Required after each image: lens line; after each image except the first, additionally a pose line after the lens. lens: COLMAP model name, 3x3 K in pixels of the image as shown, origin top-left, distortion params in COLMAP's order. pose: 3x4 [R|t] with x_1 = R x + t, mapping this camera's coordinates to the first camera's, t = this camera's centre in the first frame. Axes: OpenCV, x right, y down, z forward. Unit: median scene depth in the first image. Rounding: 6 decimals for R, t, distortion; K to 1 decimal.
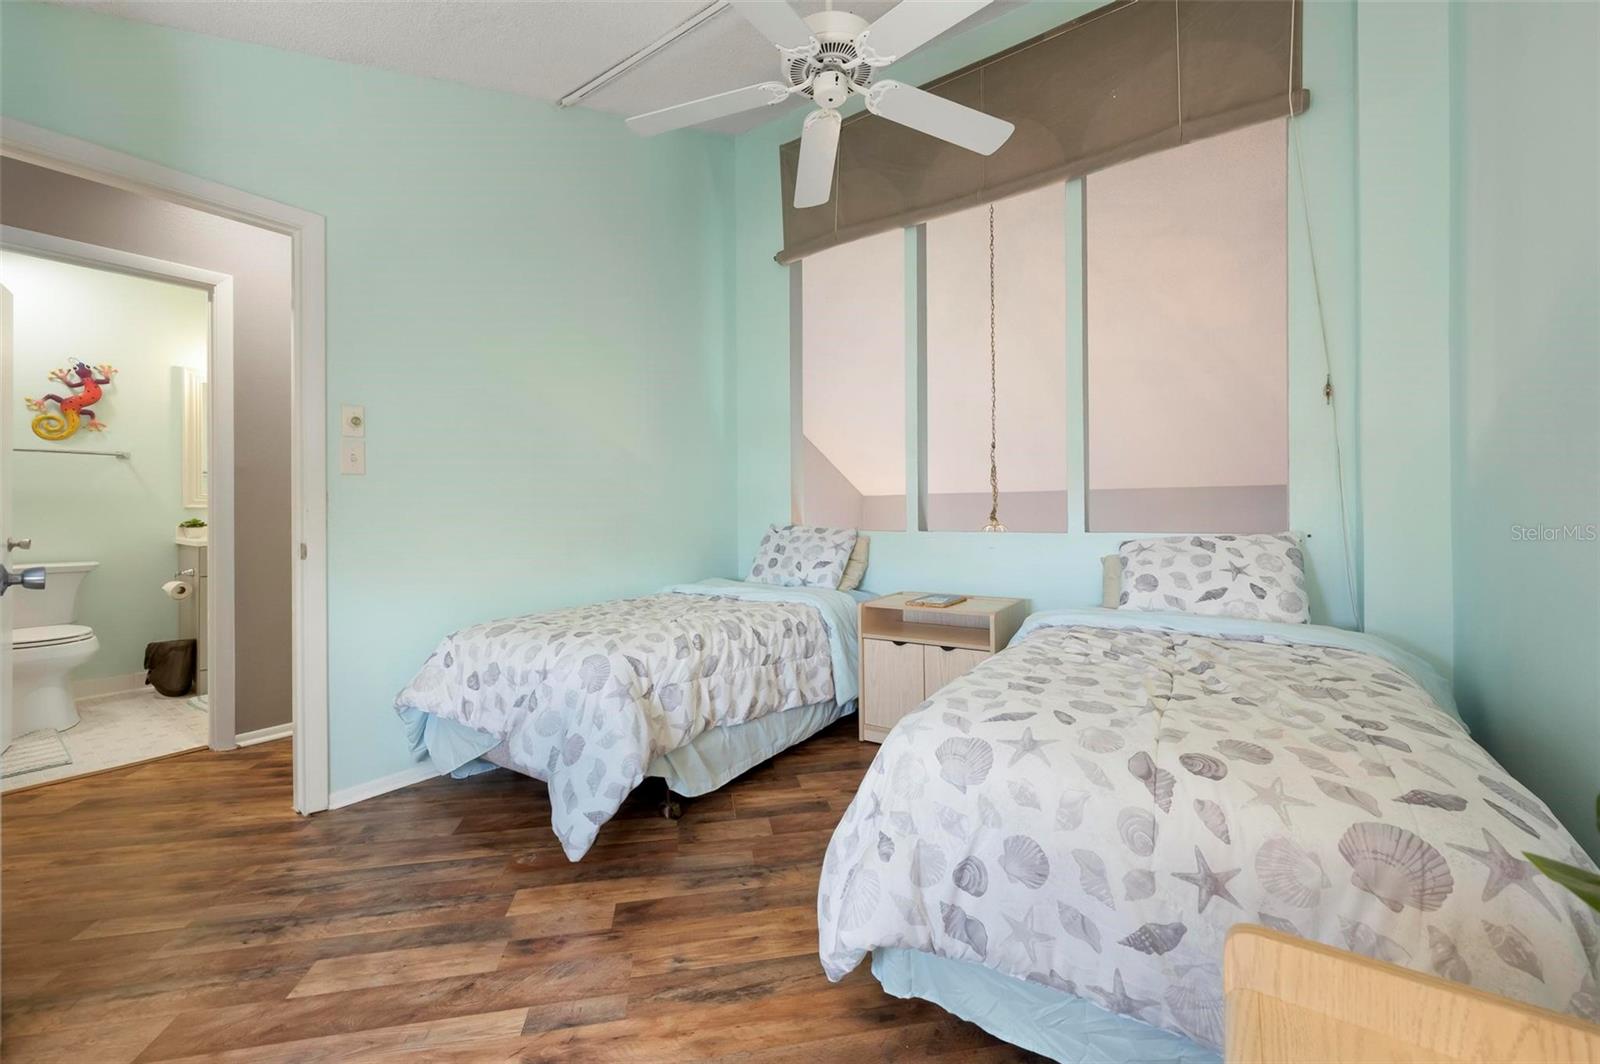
lens RADIAL K [[641.5, 0, 807.3], [0, 641.5, 514.1], [0, 0, 1]] dist [0.000022, 0.000192]
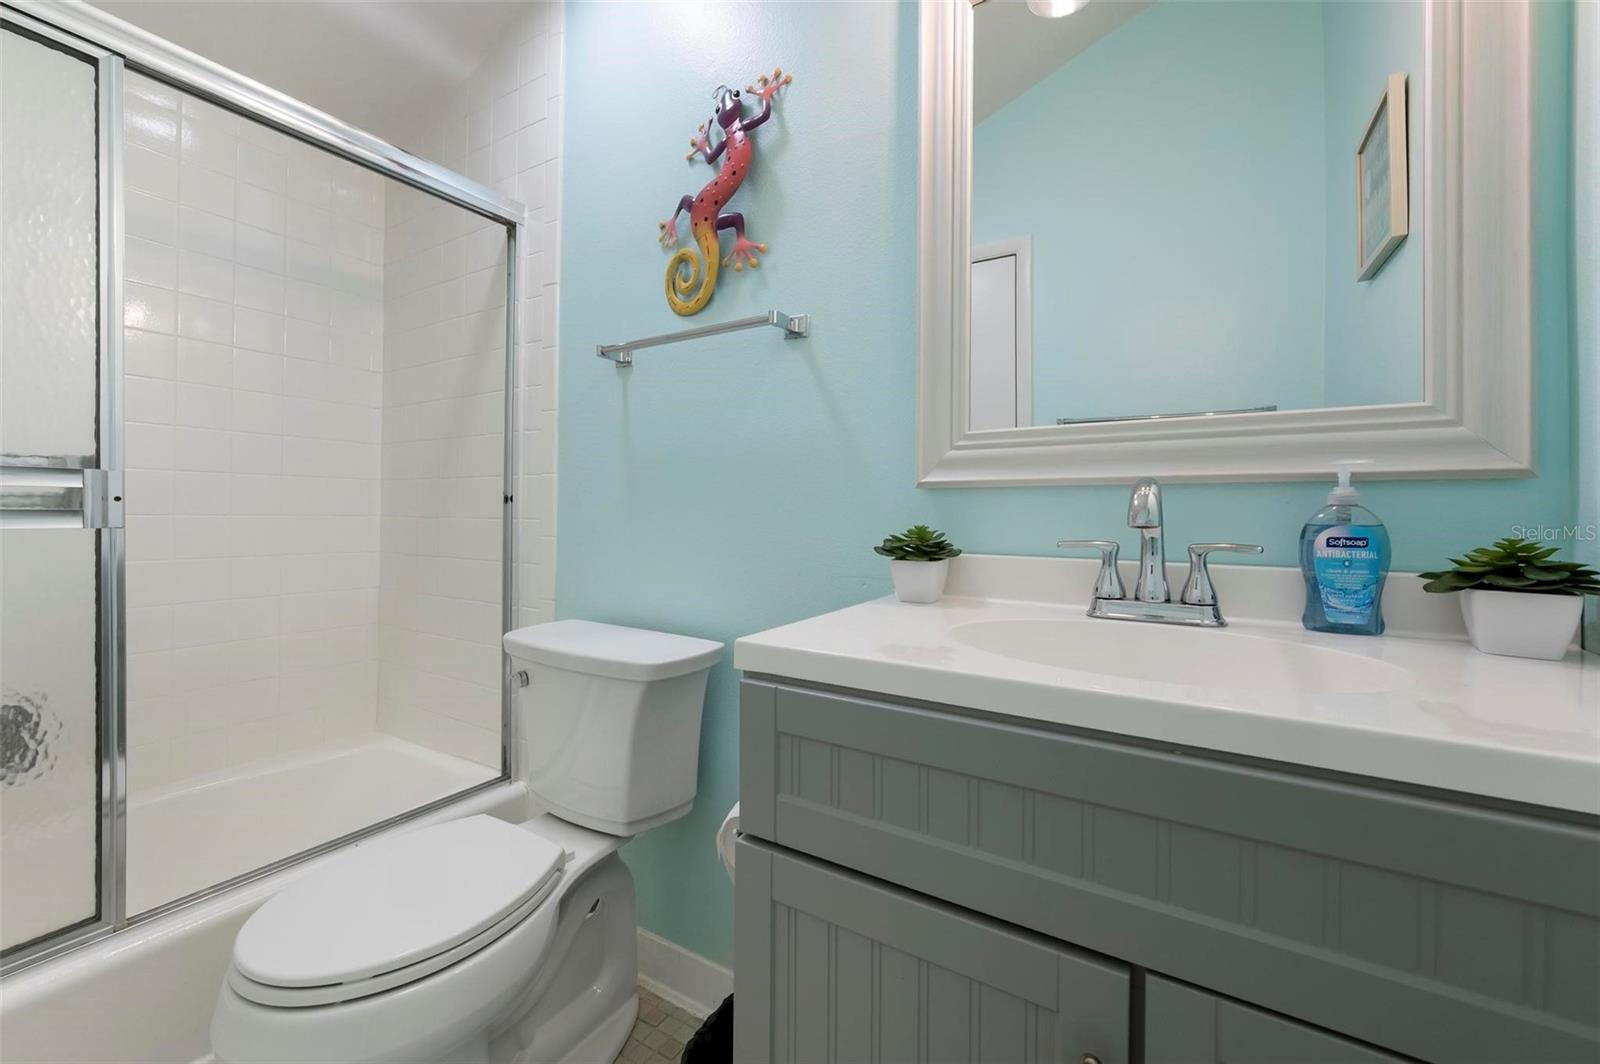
lens RADIAL K [[641.5, 0, 807.3], [0, 641.5, 514.1], [0, 0, 1]] dist [0.000022, 0.000192]
pose [[0.067149, 0.012459, -0.997665, -0.761641], [-0.007636, 0.999899, 0.011973, -0.000174], [0.997714, 0.006814, 0.067237, 1.018426]]
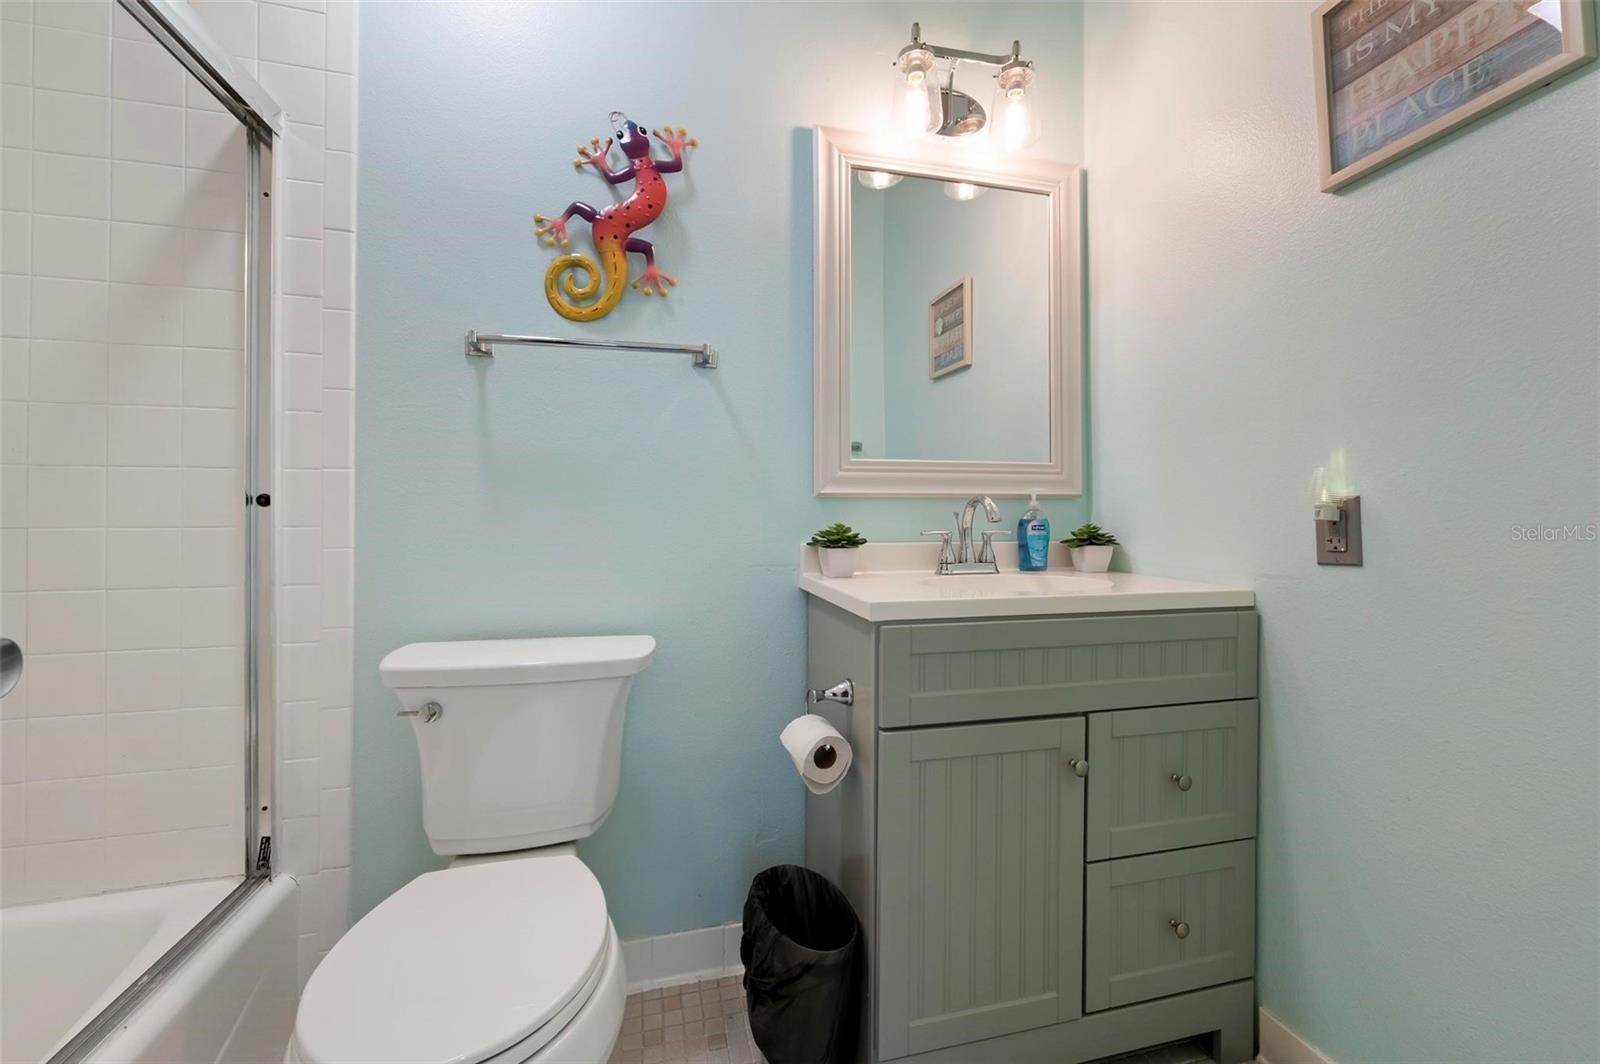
lens RADIAL K [[632.4, 0, 798.3], [0, 632.4, 523.9], [0, 0, 1]] dist [-0.000903, -0.000011]
pose [[0.757721, 0.010324, -0.652497, -0.799777], [-0.004540, 0.999934, 0.010549, 0.003880], [0.652563, -0.005031, 0.757718, 0.772357]]
